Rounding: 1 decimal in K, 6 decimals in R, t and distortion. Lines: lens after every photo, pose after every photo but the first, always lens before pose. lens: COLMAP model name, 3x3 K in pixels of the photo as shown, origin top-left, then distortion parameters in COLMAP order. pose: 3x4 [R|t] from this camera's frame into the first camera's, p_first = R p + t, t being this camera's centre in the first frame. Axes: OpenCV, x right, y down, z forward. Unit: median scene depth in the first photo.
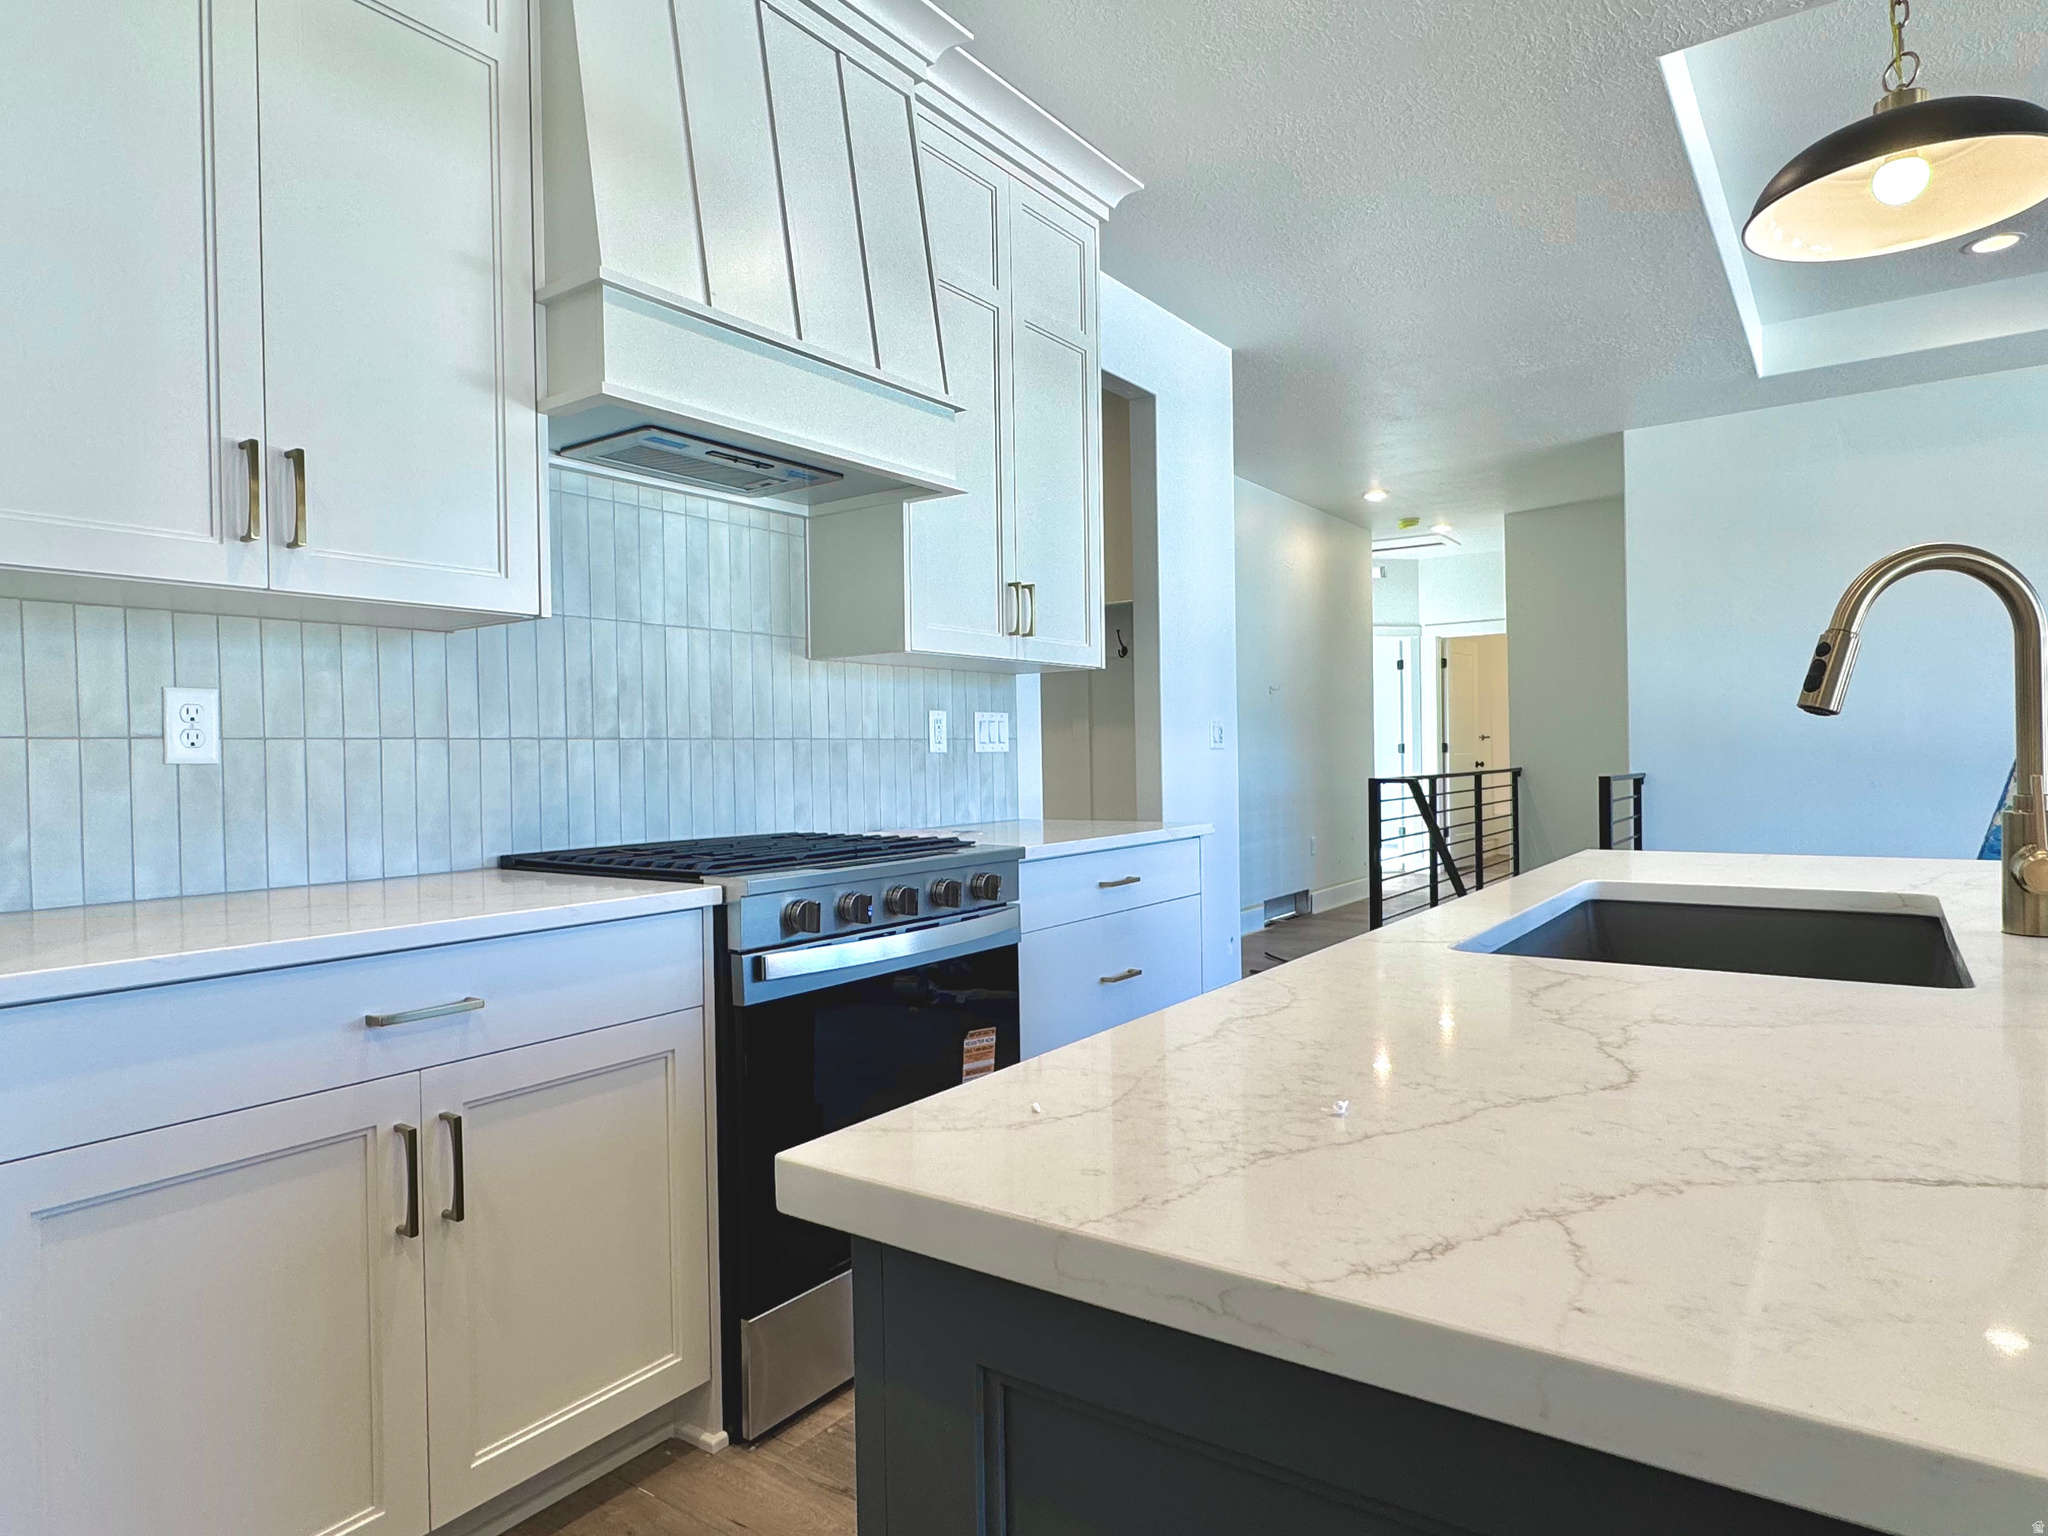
lens RADIAL K [[1219.7, 0, 1024.0], [0, 1219.7, 768.0], [0, 0, 1]] dist [-0.004468, -0.002359]
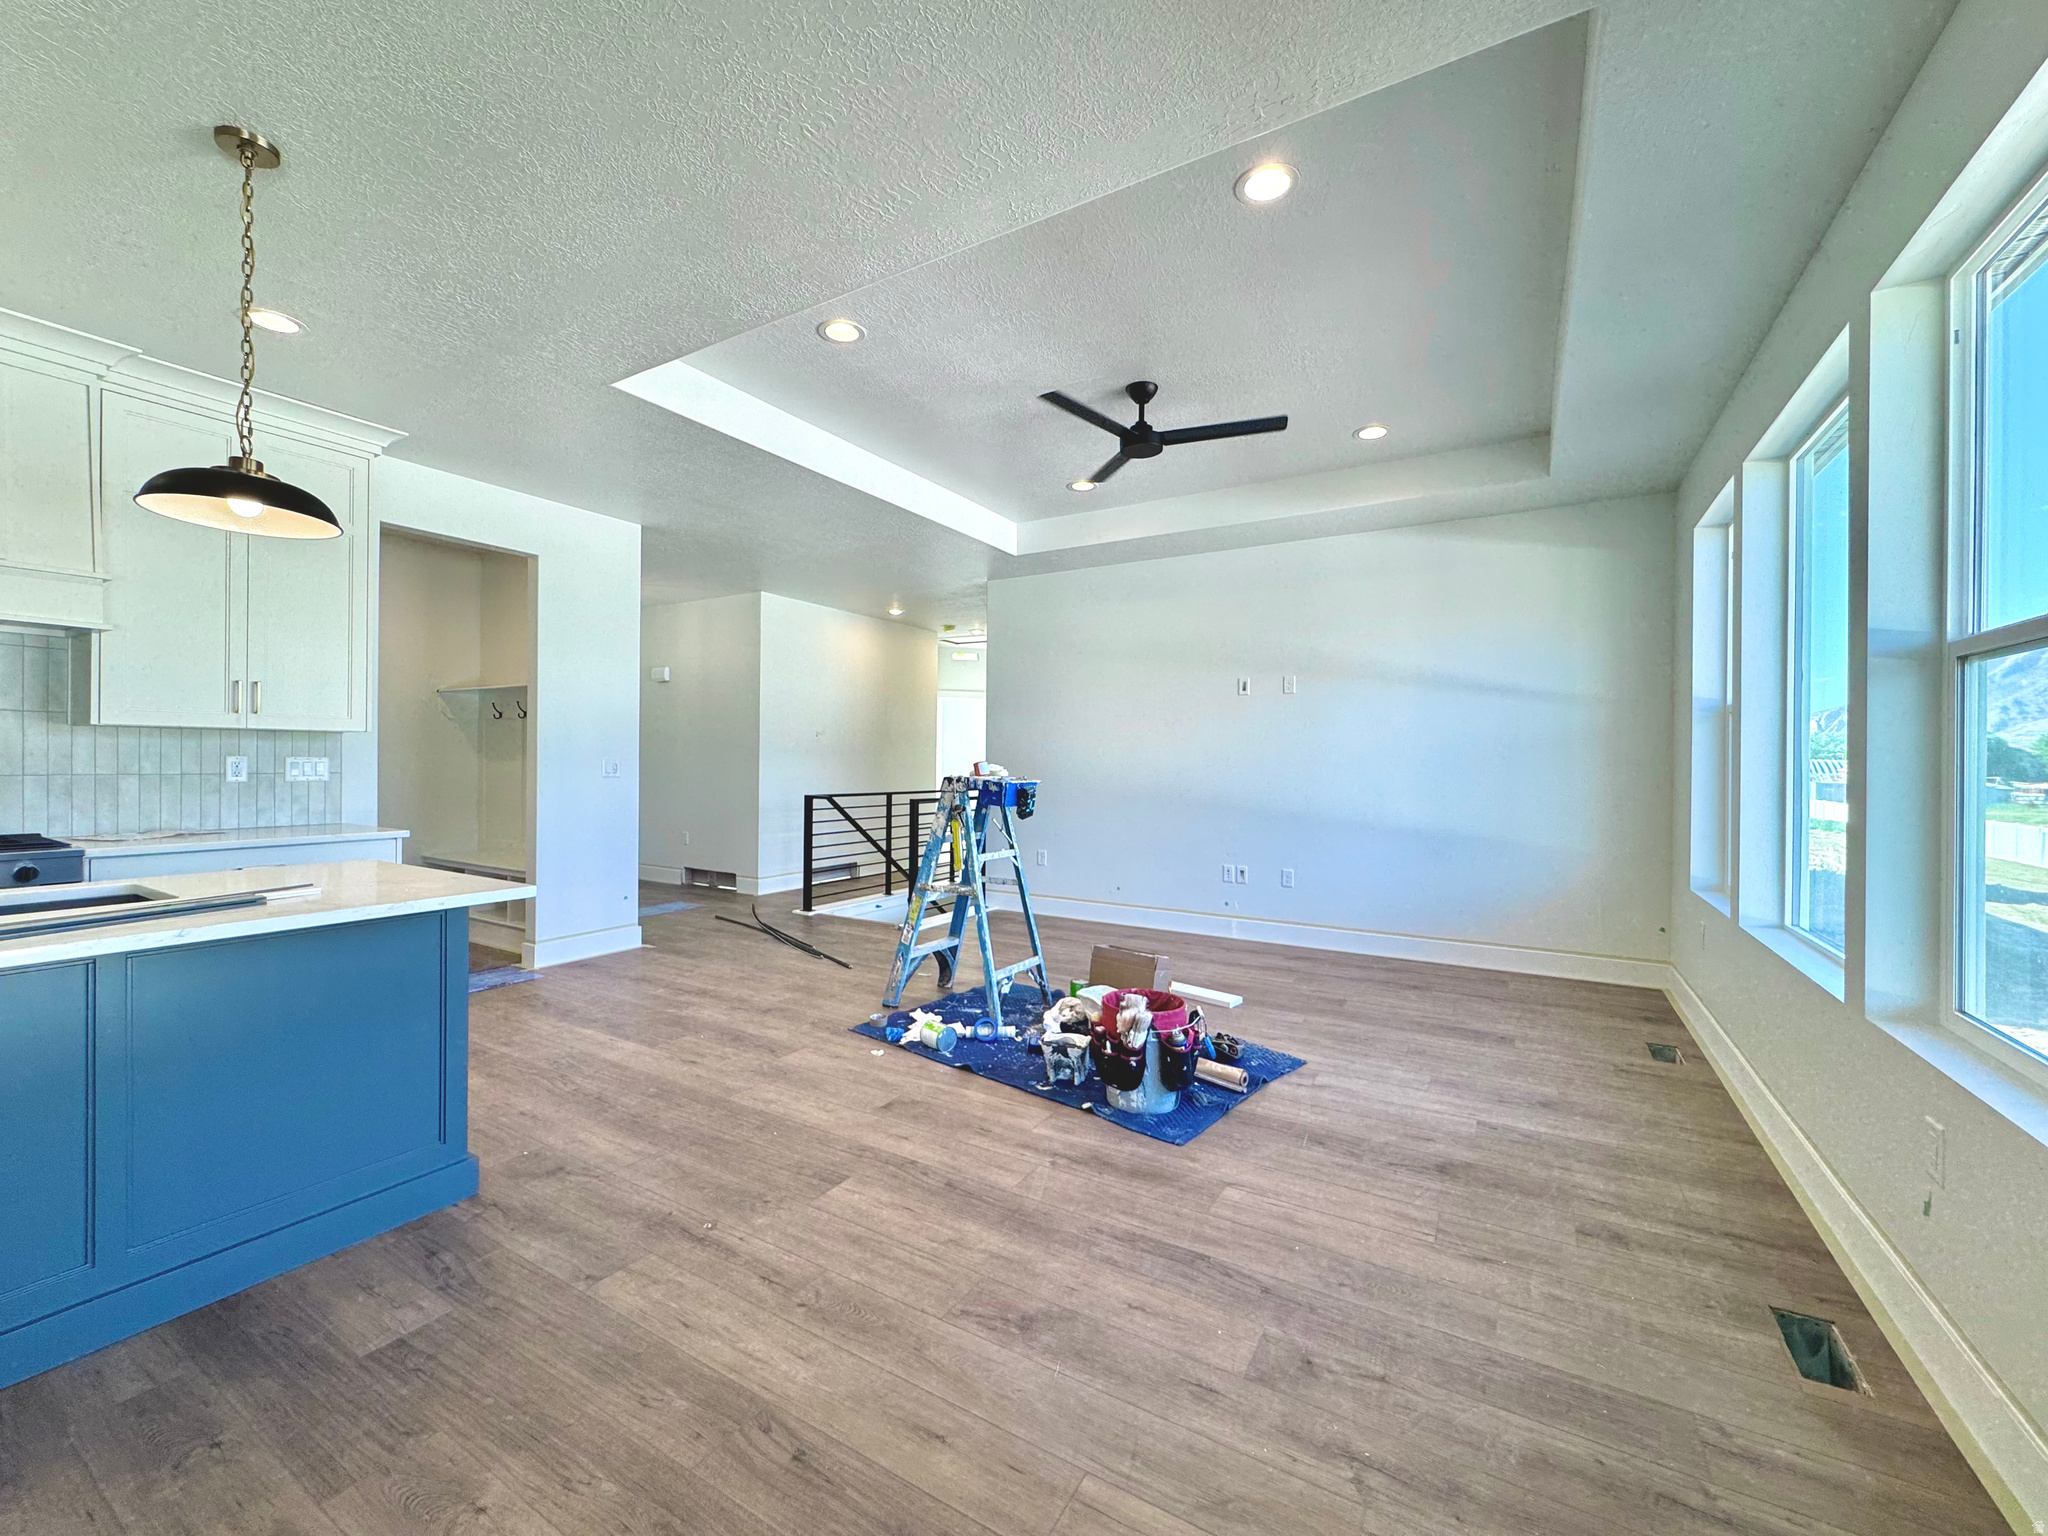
lens RADIAL K [[829.2, 0, 1024.0], [0, 829.2, 768.0], [0, 0, 1]] dist [0.001702, 0.000270]
pose [[0.996488, 0.022783, 0.080581, 1.076147], [-0.022256, 0.999725, -0.007429, -0.057318], [-0.080728, 0.005609, 0.996720, -0.212051]]
